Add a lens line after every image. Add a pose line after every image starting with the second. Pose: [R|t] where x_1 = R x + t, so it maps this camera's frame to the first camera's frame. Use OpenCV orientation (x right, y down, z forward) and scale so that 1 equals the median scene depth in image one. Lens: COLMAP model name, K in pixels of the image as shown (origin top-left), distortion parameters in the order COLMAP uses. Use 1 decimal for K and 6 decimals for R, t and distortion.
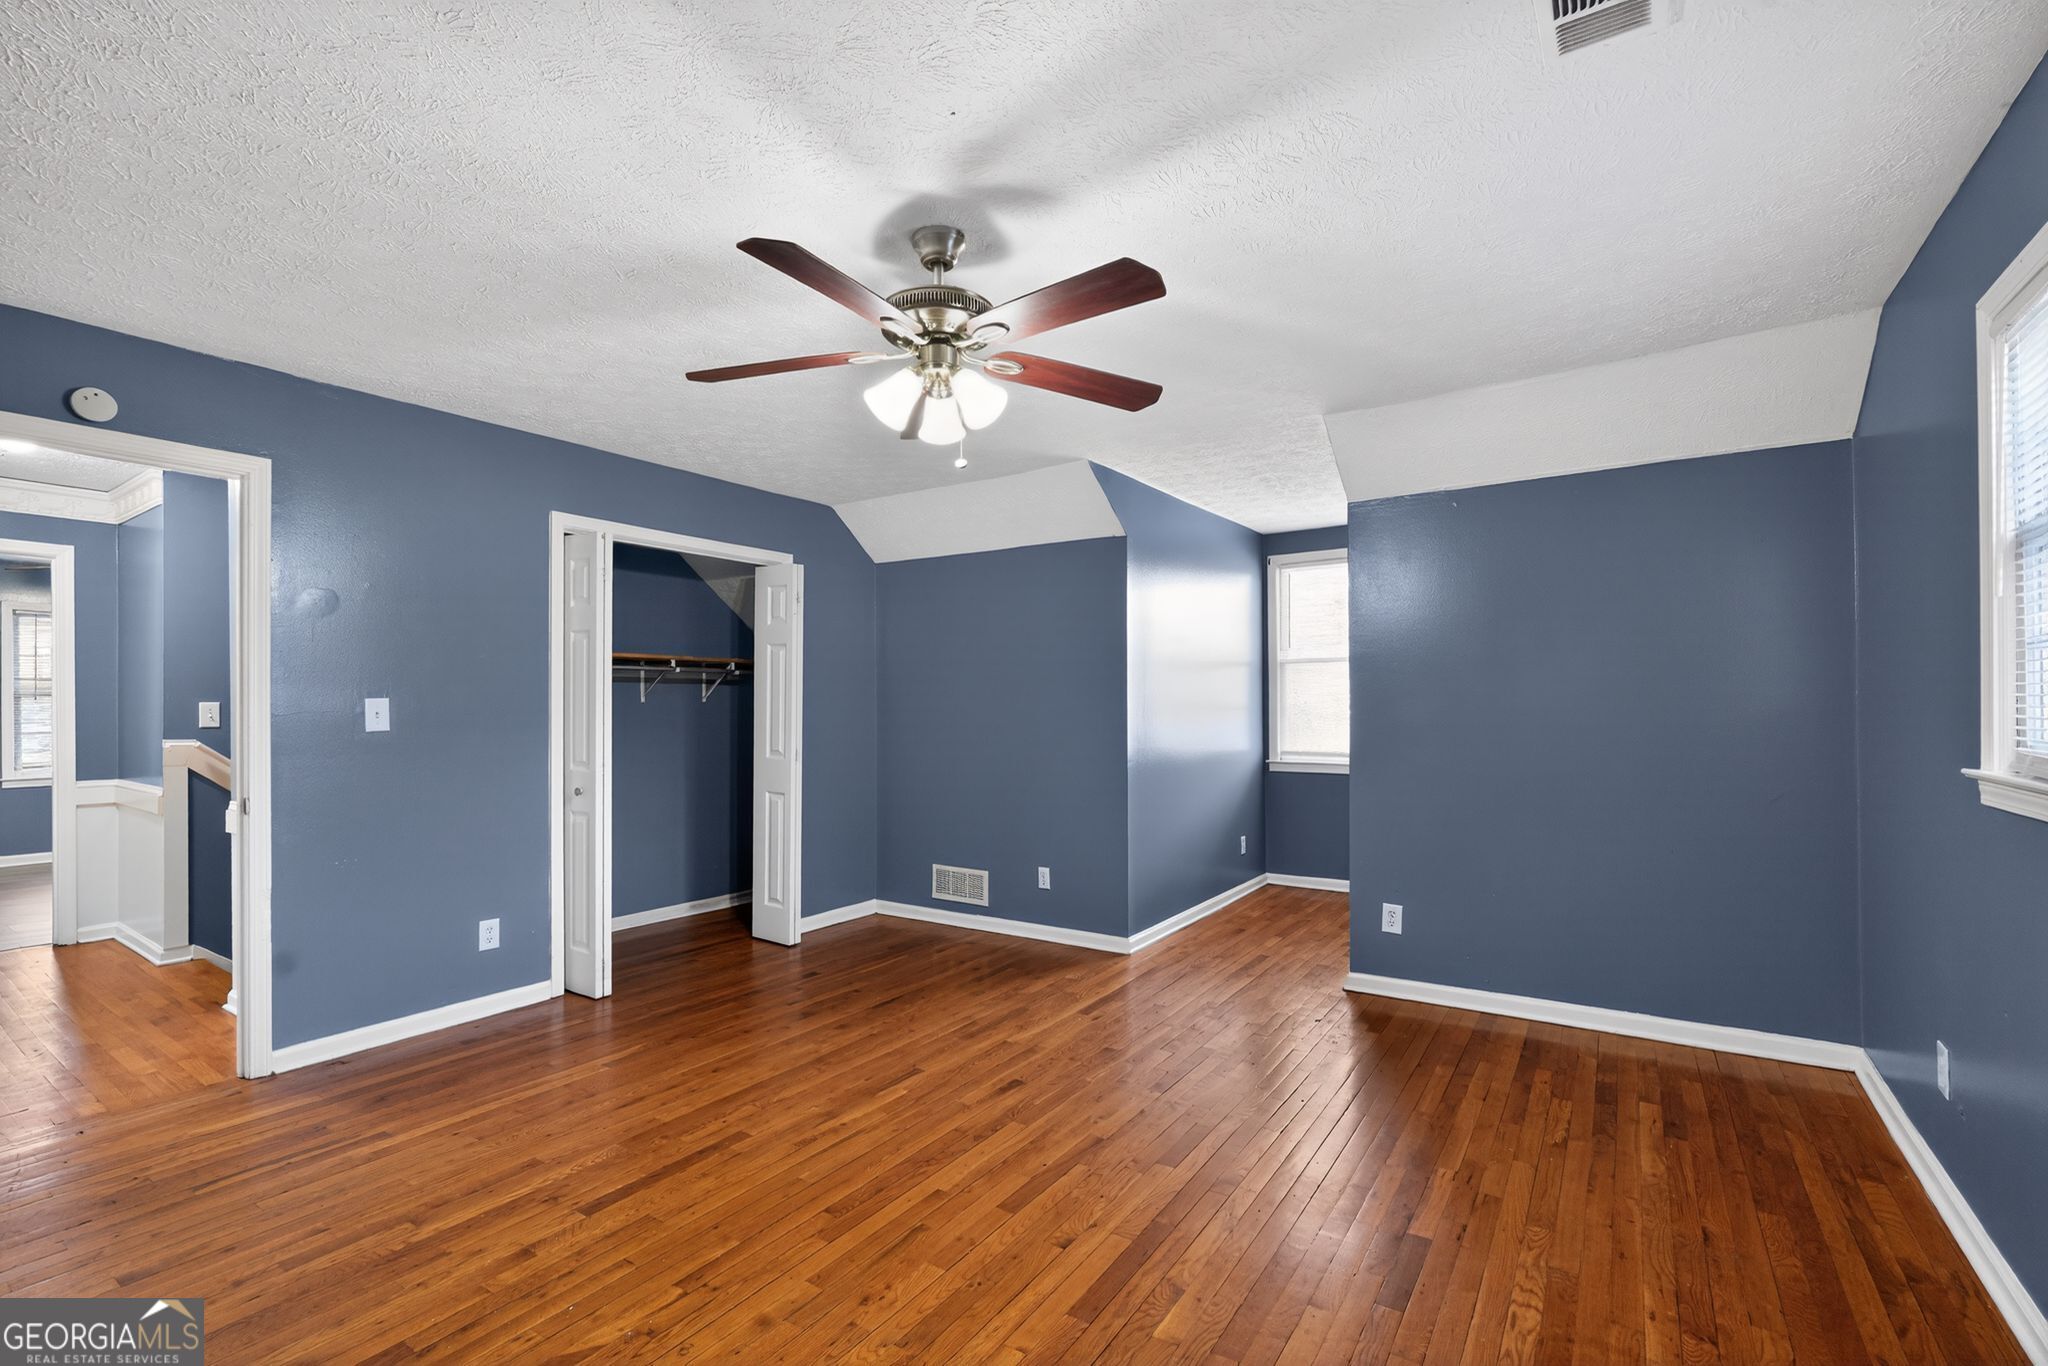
lens RADIAL K [[915.8, 0, 1017.9], [0, 915.8, 687.7], [0, 0, 1]] dist [-0.012892, 0.002030]
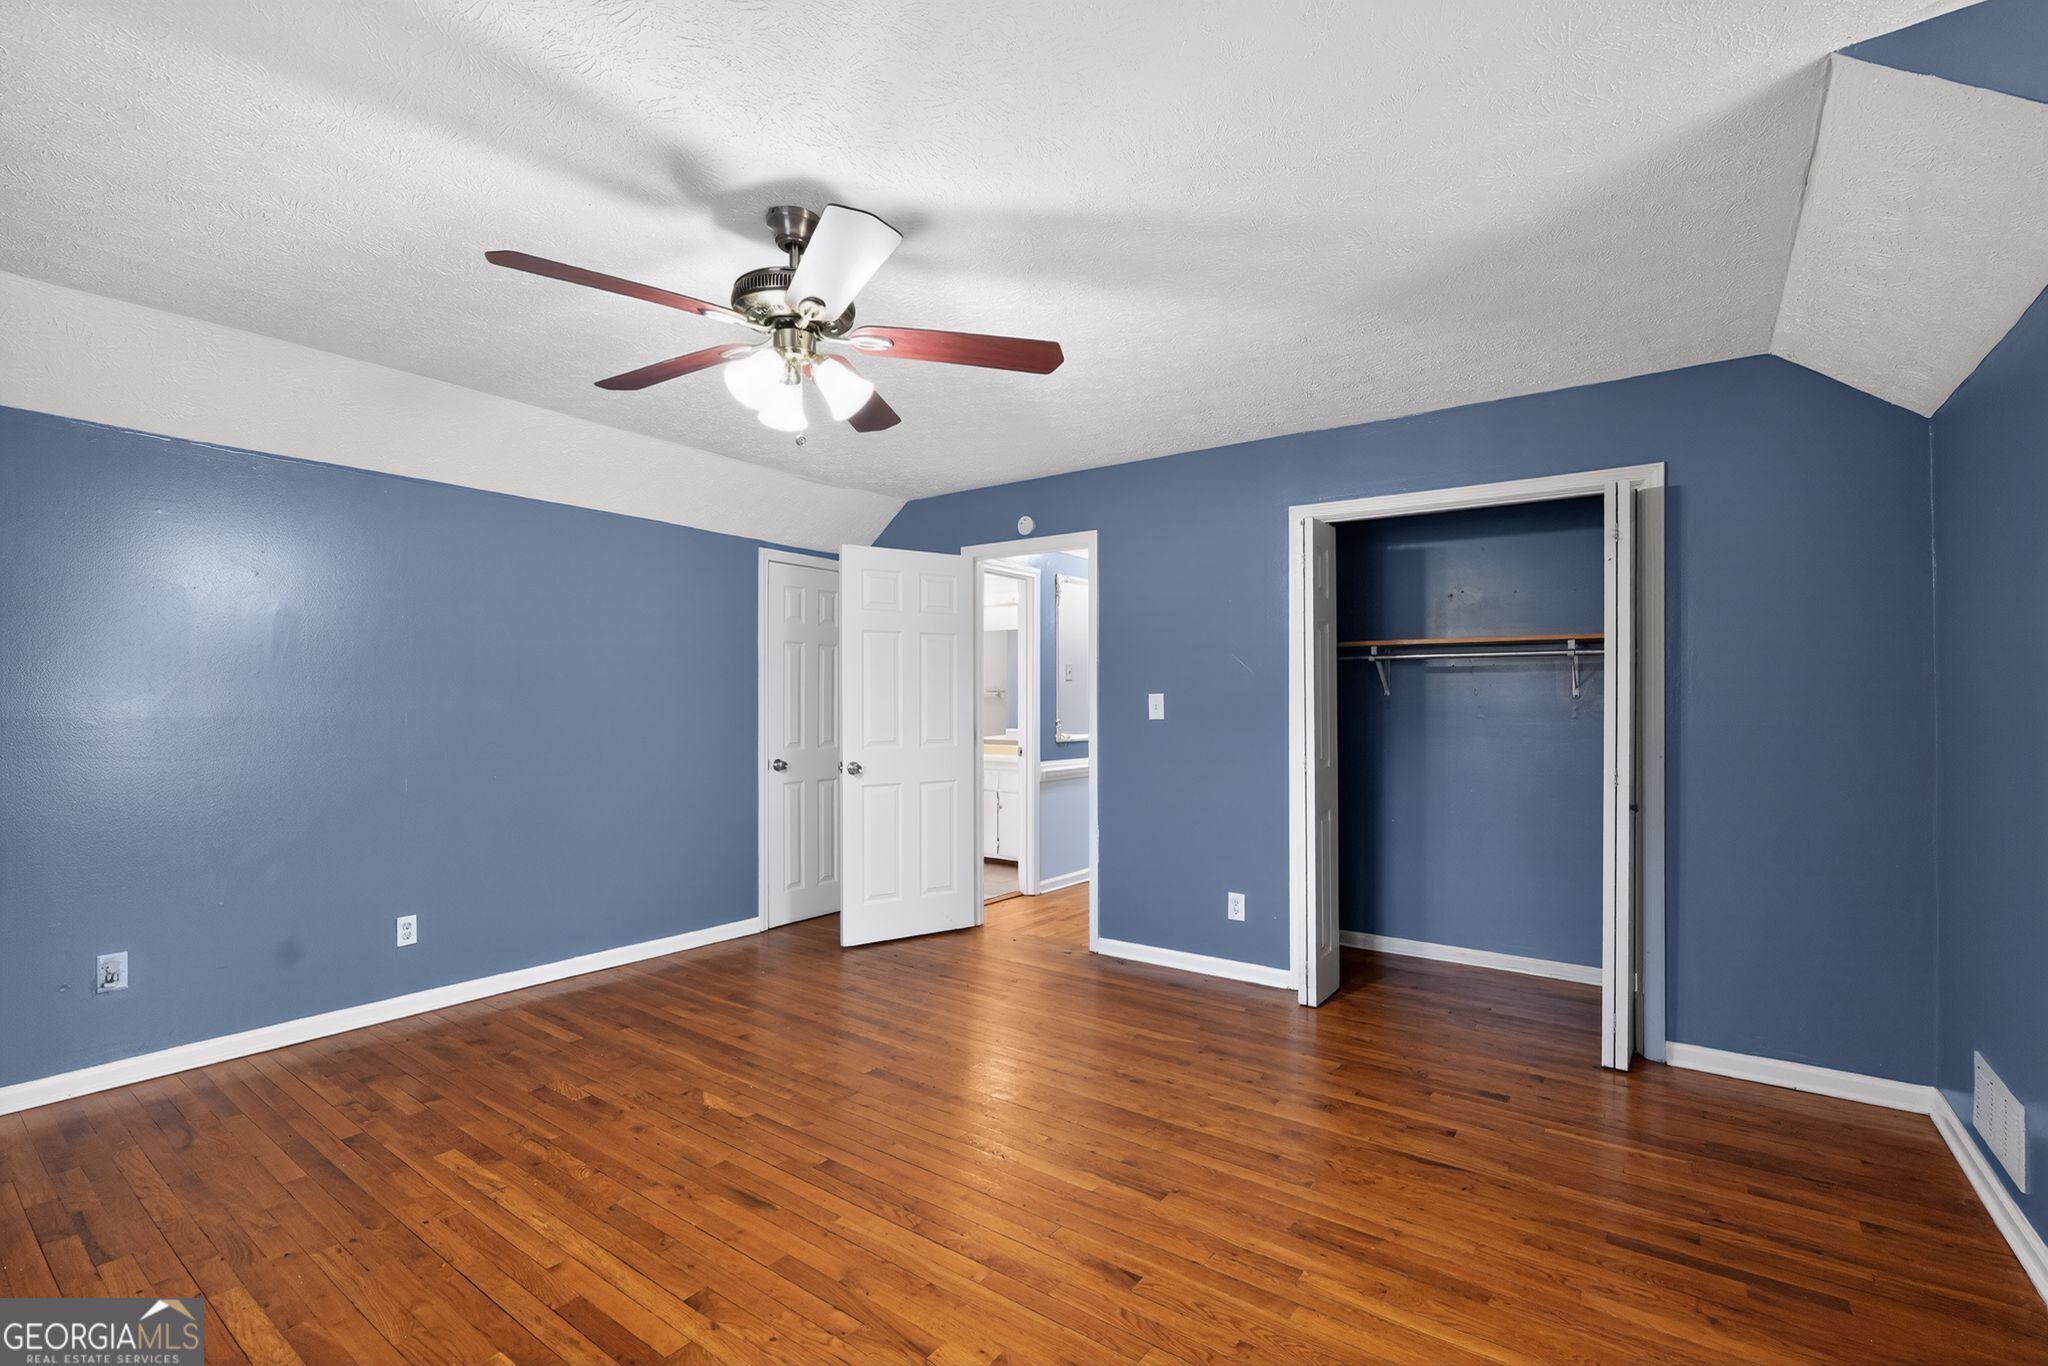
lens RADIAL K [[915.8, 0, 1033.3], [0, 915.8, 698.5], [0, 0, 1]] dist [-0.012892, 0.002030]
pose [[-0.040956, -0.001255, -0.999160, 0.486270], [0.018509, 0.999827, -0.002015, 0.014039], [0.998990, -0.018576, -0.040925, 0.722672]]
